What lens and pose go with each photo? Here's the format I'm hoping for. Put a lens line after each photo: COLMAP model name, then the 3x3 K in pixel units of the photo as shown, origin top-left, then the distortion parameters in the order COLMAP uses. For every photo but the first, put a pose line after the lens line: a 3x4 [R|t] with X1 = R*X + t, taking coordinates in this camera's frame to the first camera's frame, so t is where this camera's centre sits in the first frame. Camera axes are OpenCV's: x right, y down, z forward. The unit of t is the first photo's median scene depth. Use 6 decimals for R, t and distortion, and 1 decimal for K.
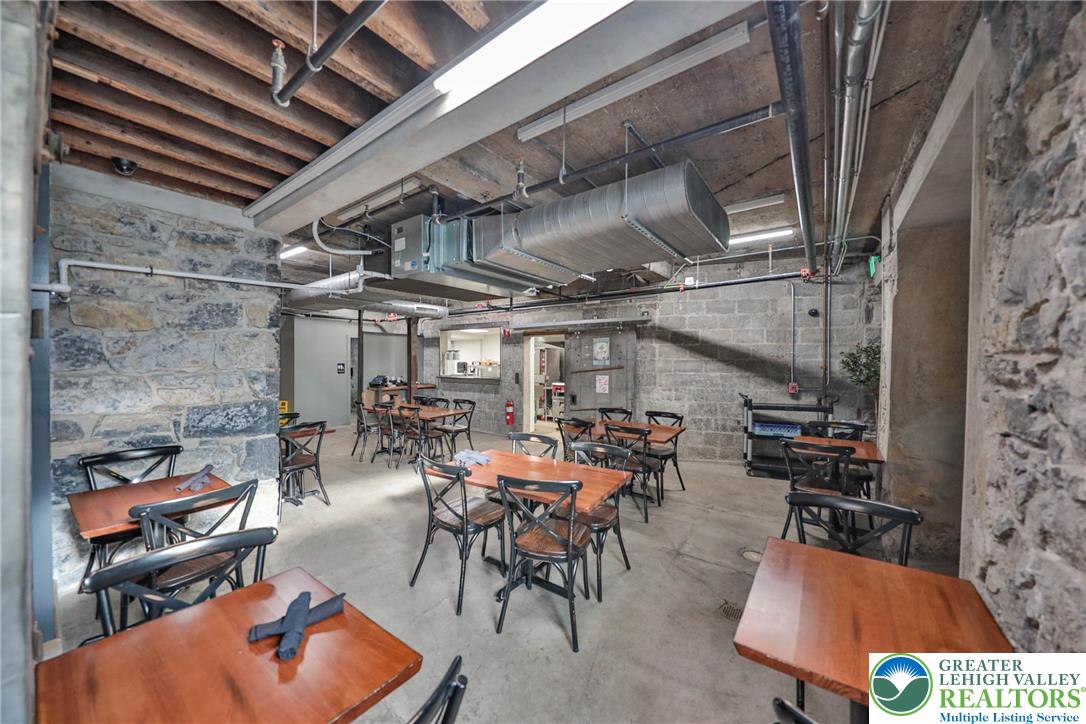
lens RADIAL K [[386.3, 0, 543.0], [0, 386.3, 362.0], [0, 0, 1]] dist [-0.002603, -0.000263]
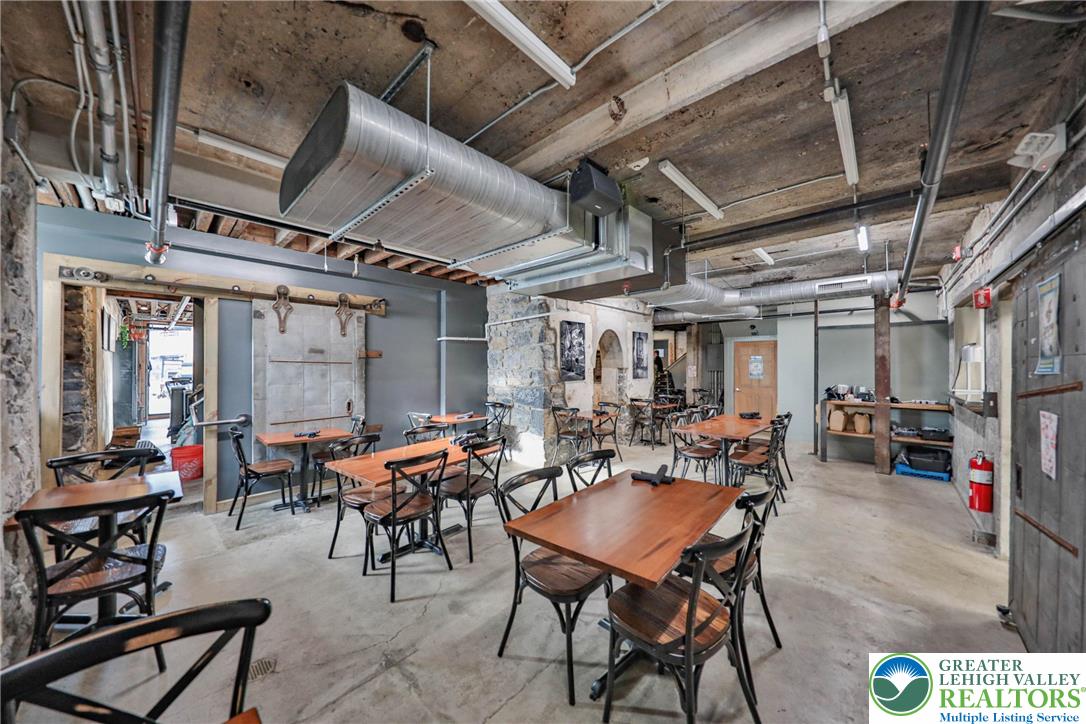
lens RADIAL K [[386.3, 0, 543.0], [0, 386.3, 362.0], [0, 0, 1]] dist [-0.002603, -0.000263]
pose [[-0.146661, -0.004057, -0.989179, 0.922951], [-0.006553, 0.999974, -0.003130, -0.002612], [0.989165, 0.006023, -0.146684, 1.303609]]
